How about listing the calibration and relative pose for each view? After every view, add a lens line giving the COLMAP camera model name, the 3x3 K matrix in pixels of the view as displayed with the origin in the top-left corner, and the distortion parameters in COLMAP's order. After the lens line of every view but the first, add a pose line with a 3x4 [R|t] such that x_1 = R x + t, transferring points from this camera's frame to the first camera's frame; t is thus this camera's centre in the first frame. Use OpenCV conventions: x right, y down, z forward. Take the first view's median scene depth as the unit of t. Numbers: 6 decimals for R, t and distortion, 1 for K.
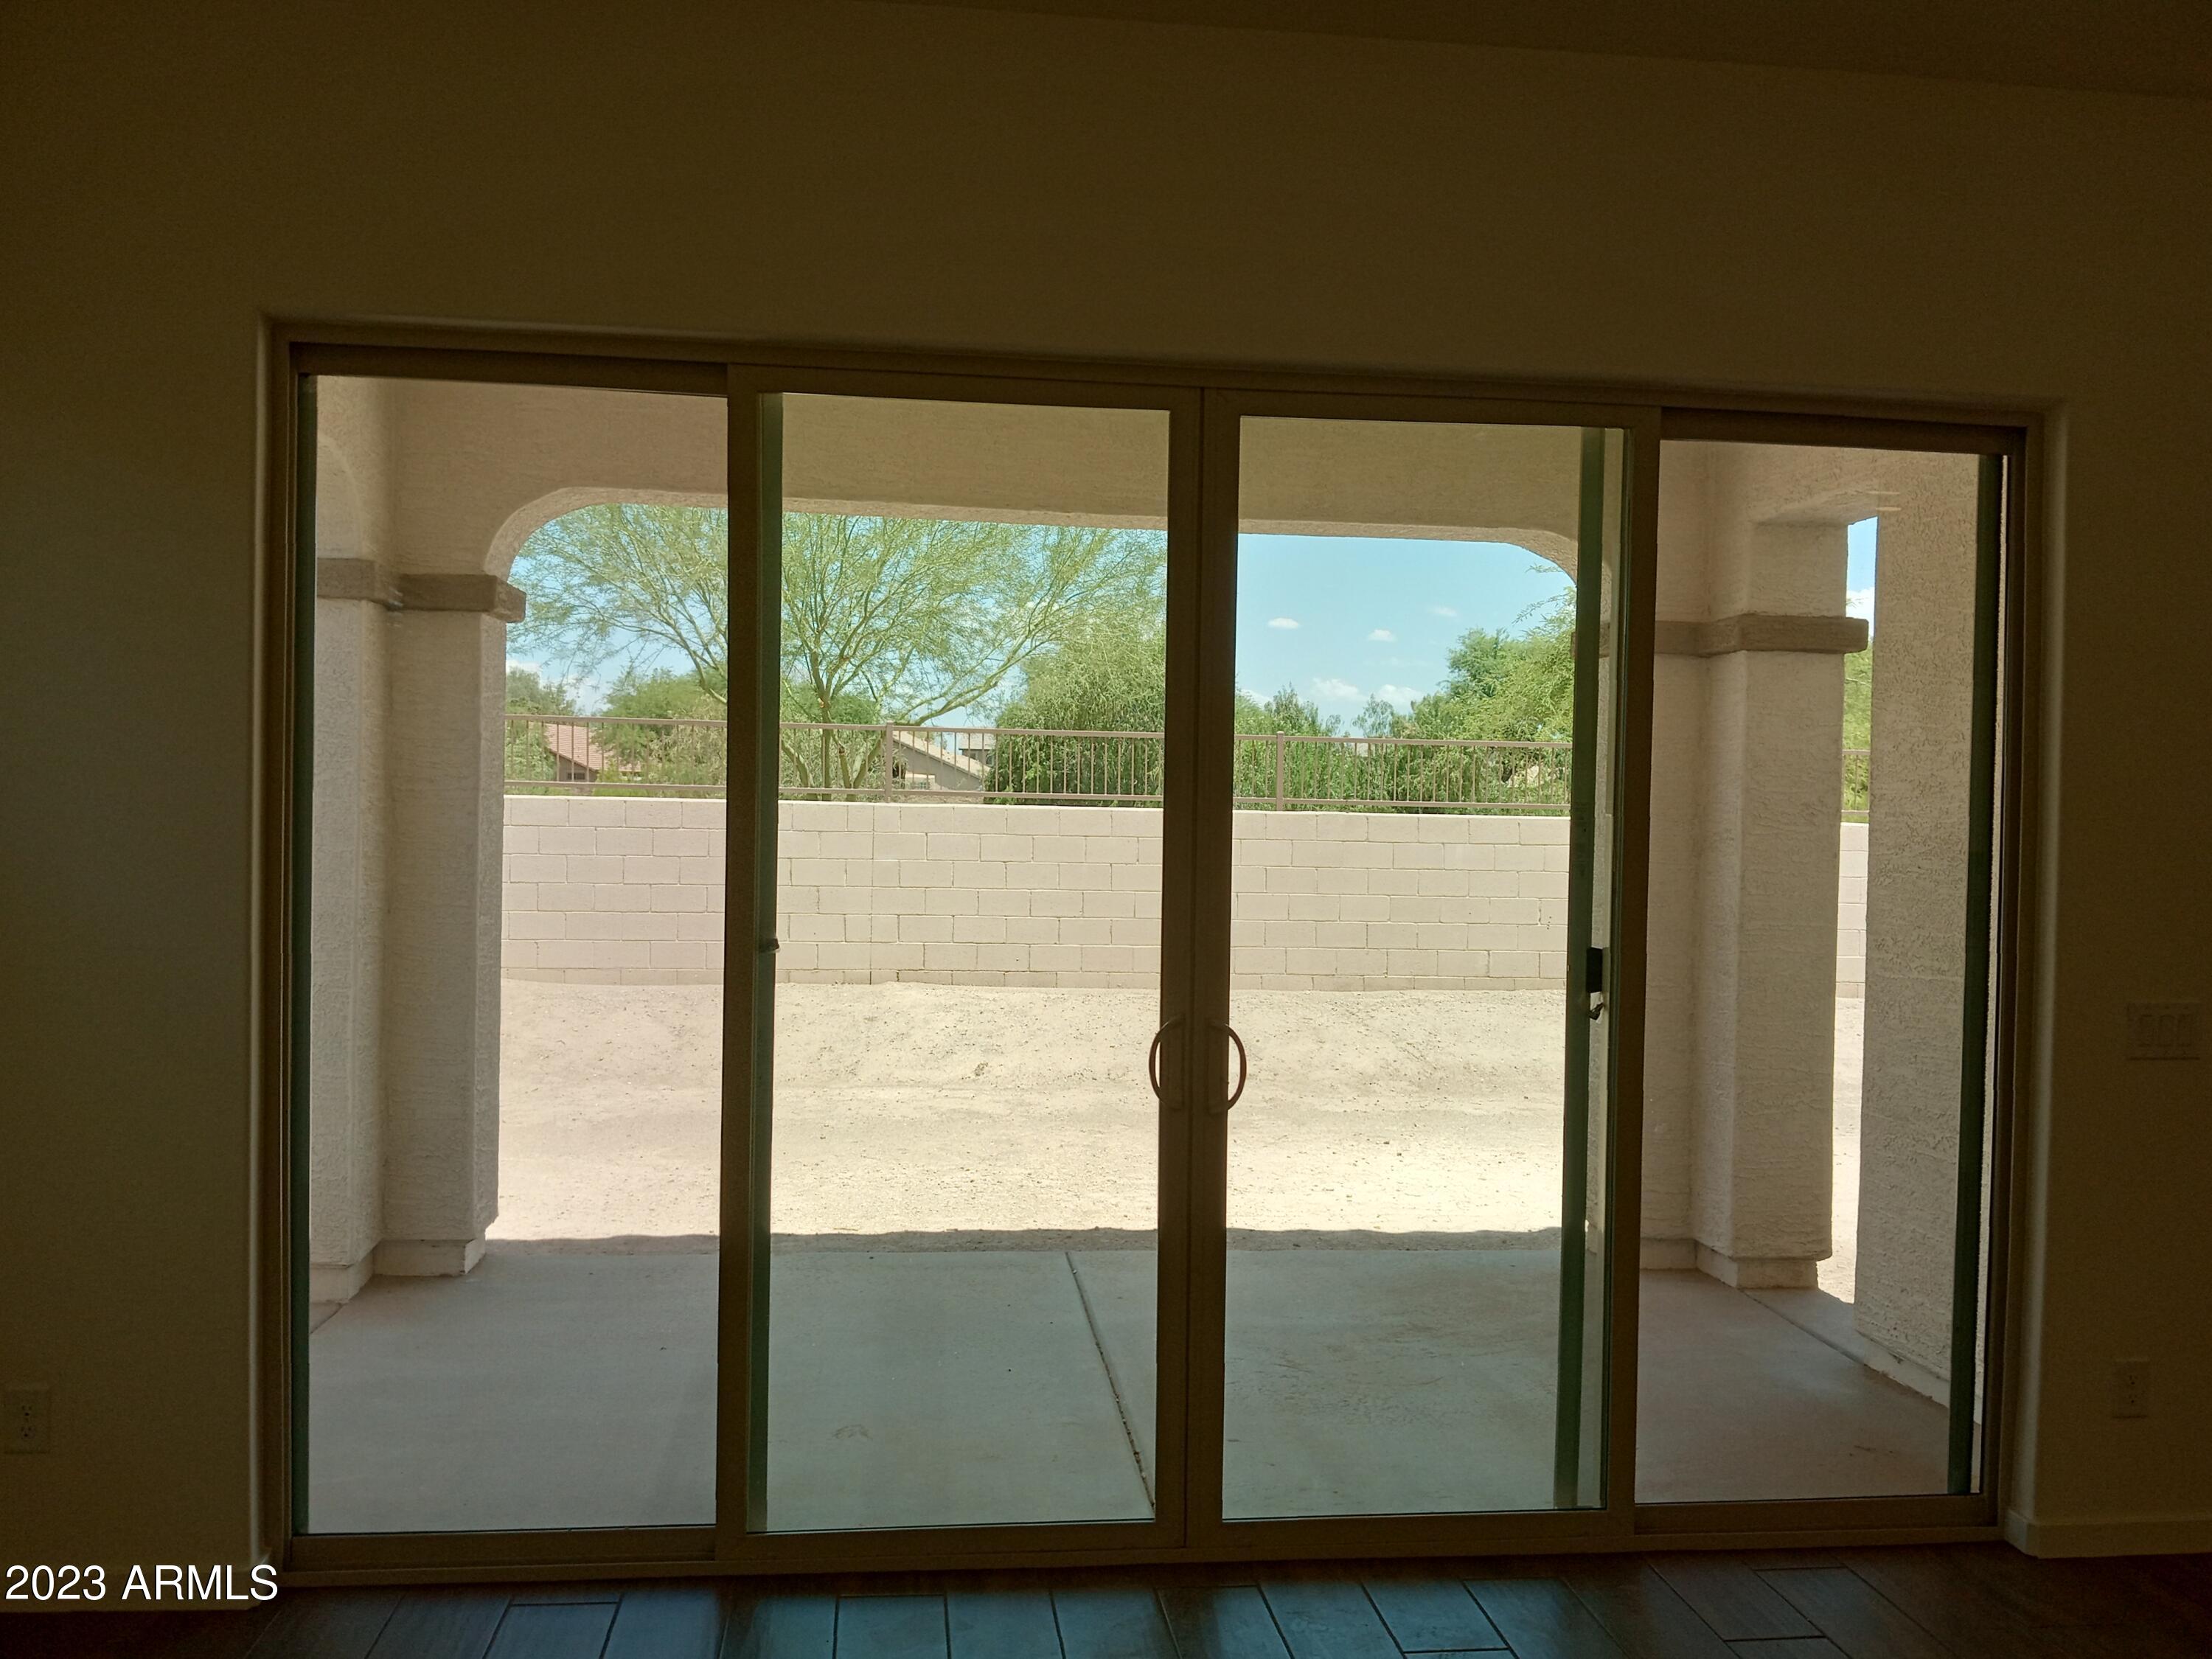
lens RADIAL K [[1822.0, 0, 1118.8], [0, 1822.0, 830.1], [0, 0, 1]] dist [0.122152, -0.241098]
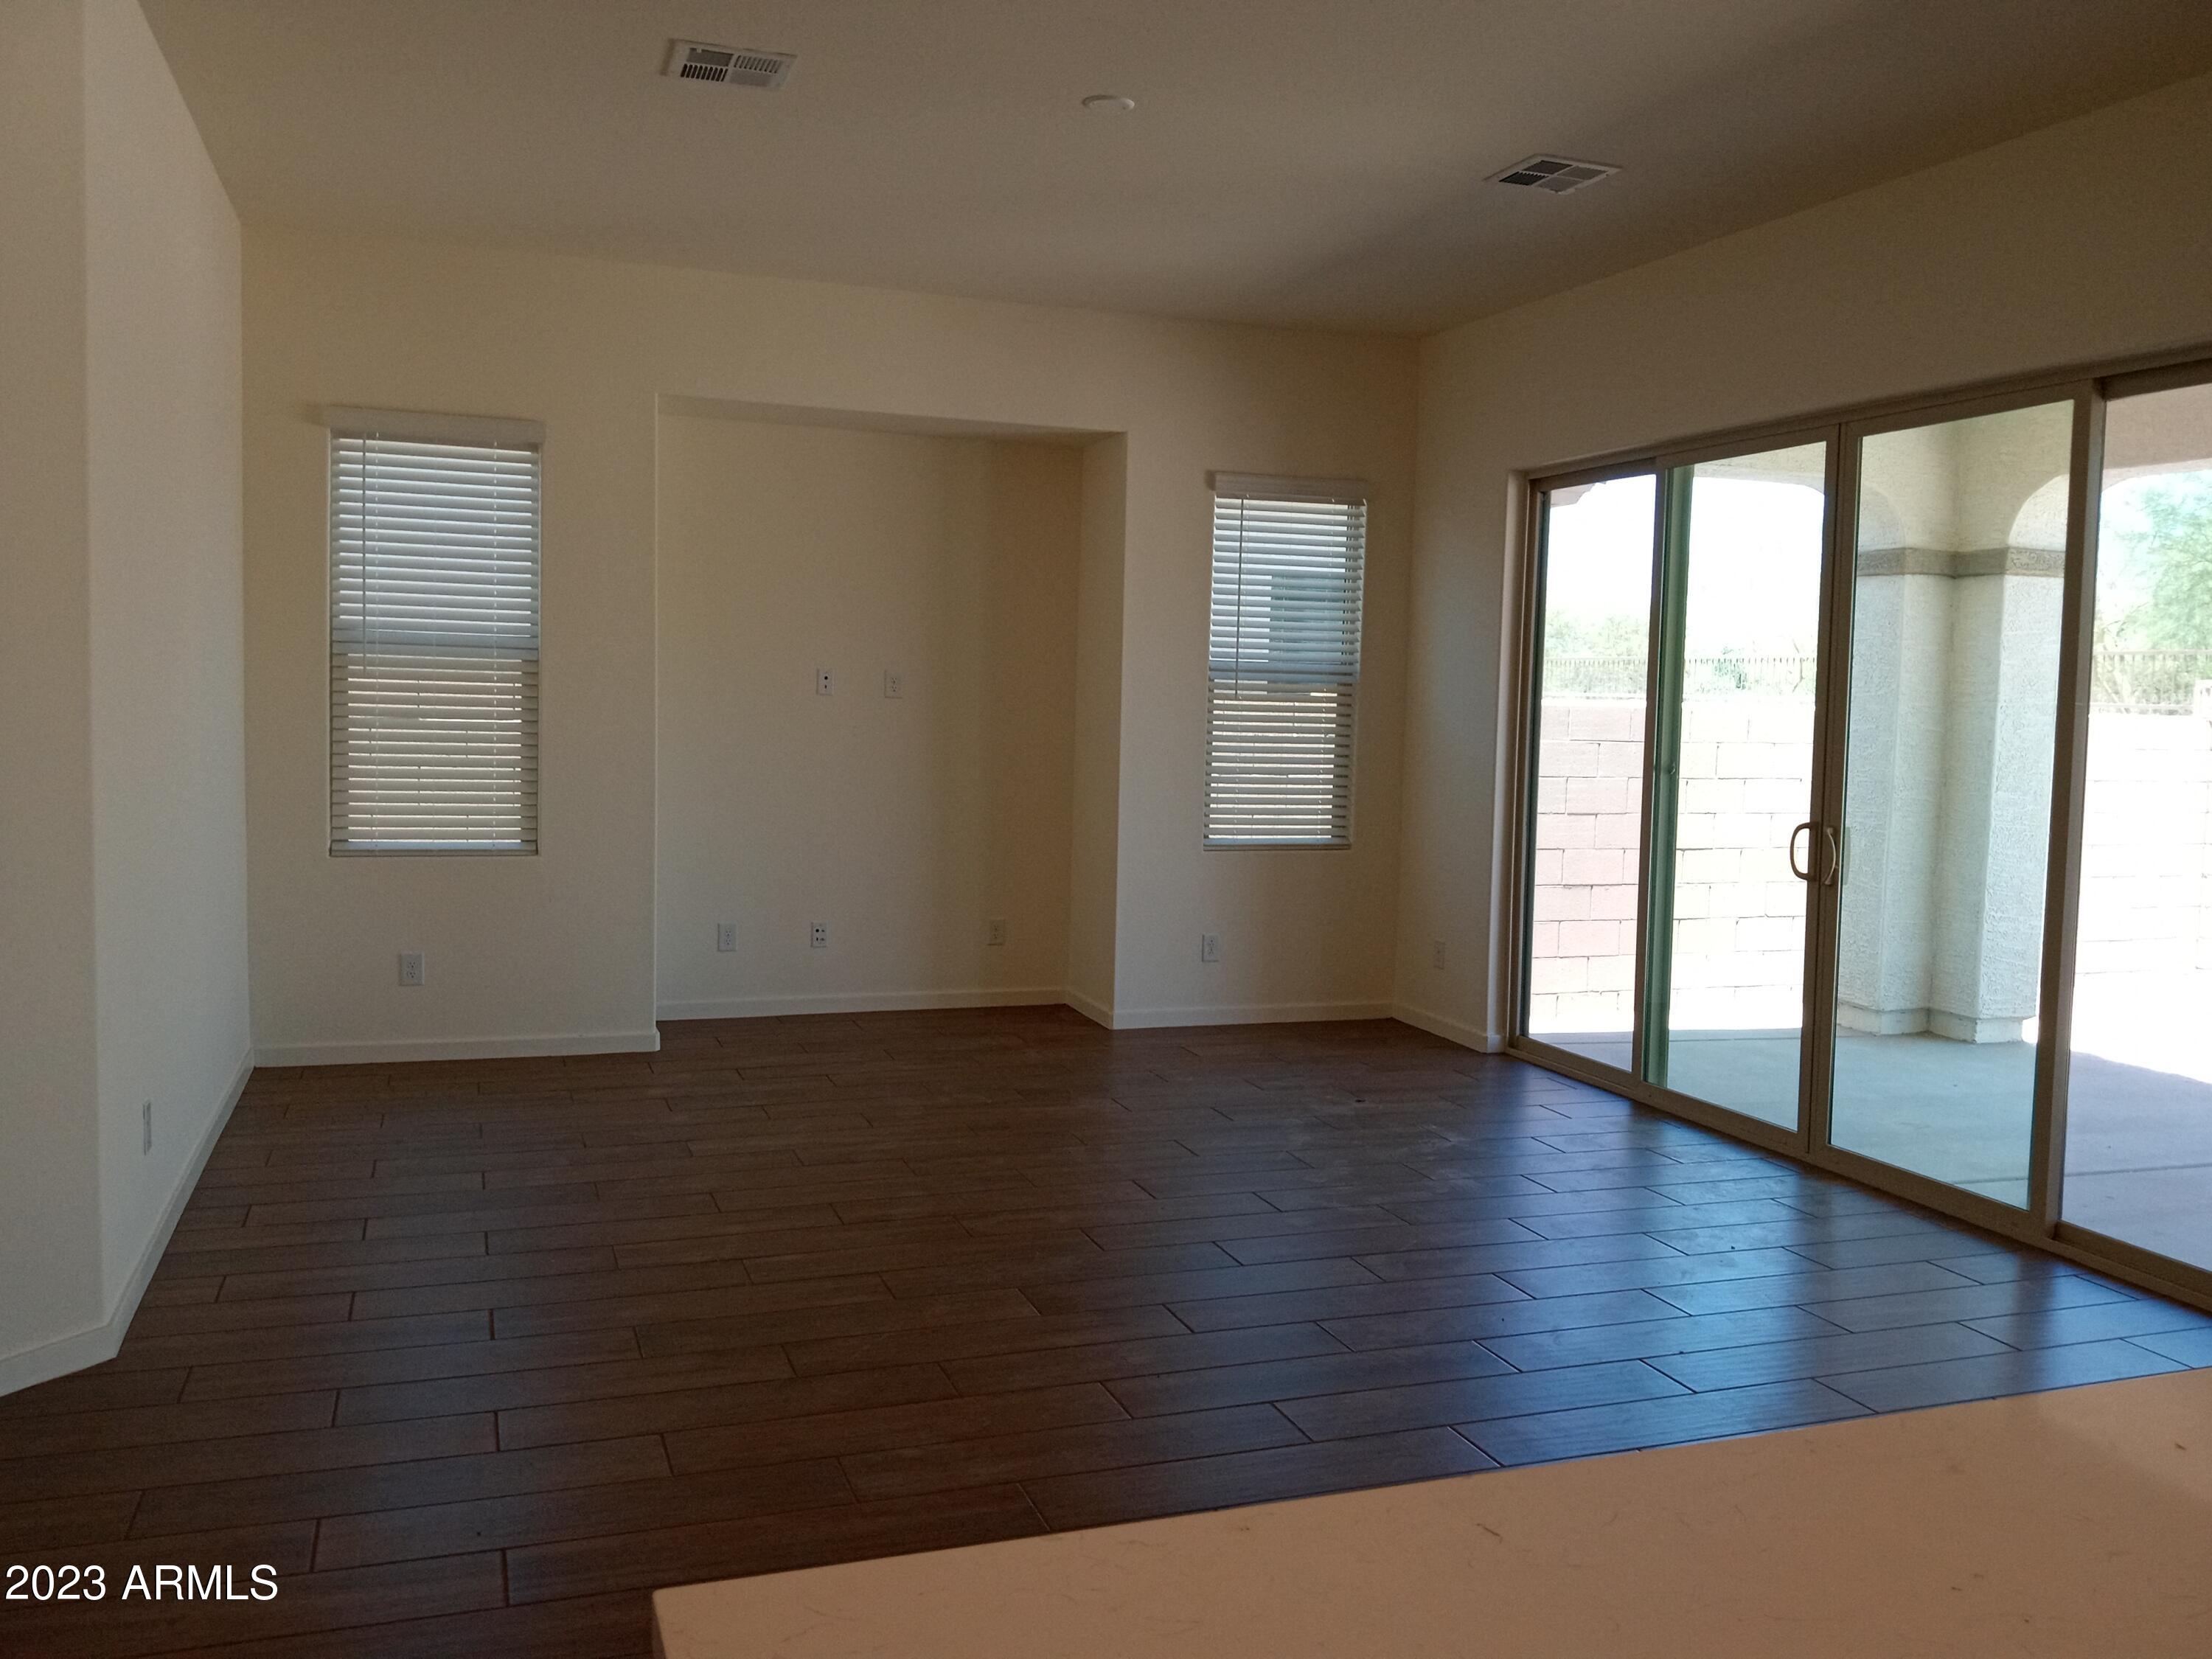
lens RADIAL K [[1822.0, 0, 1118.8], [0, 1822.0, 830.1], [0, 0, 1]] dist [0.122152, -0.241098]
pose [[0.222507, 0.061498, -0.972990, 1.425036], [-0.043164, 0.997651, 0.053186, 0.047340], [0.973975, 0.030164, 0.224639, 0.054336]]
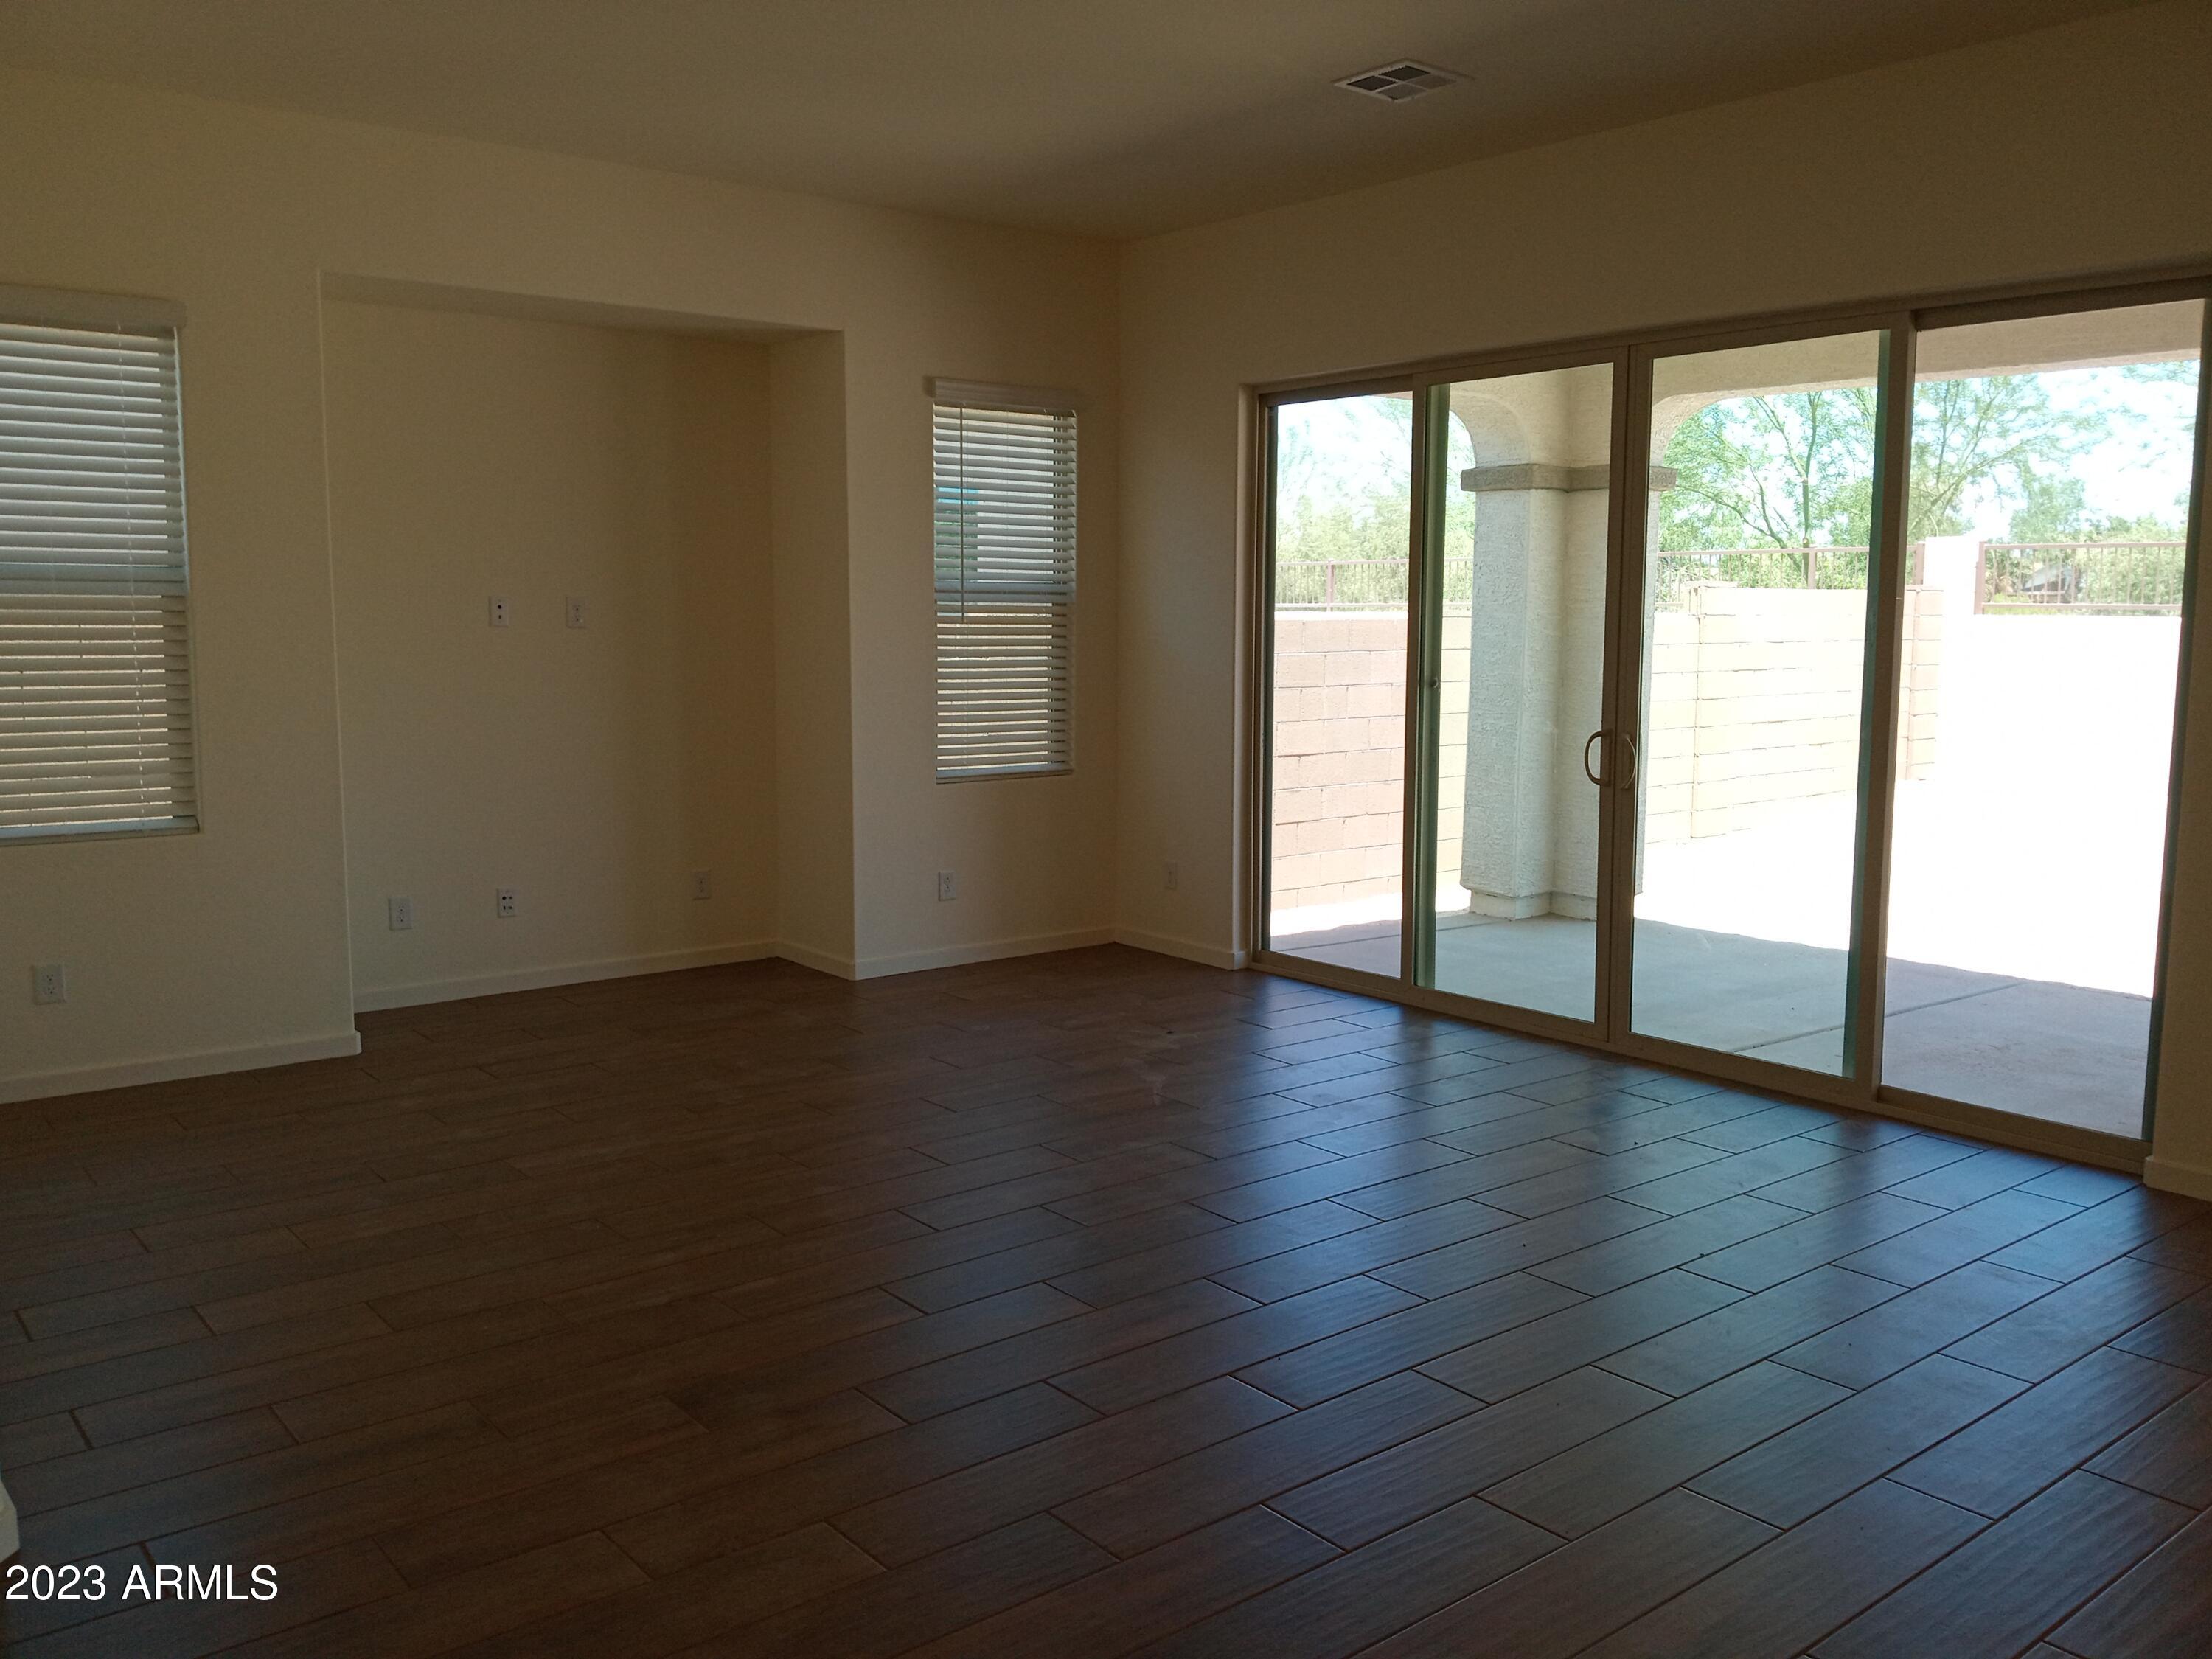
lens RADIAL K [[1822.0, 0, 1118.8], [0, 1822.0, 830.1], [0, 0, 1]] dist [0.122152, -0.241098]
pose [[0.532982, 0.087084, -0.841633, 1.188063], [-0.014180, 0.995469, 0.094021, 0.038987], [0.846008, -0.038177, 0.531802, -0.267048]]
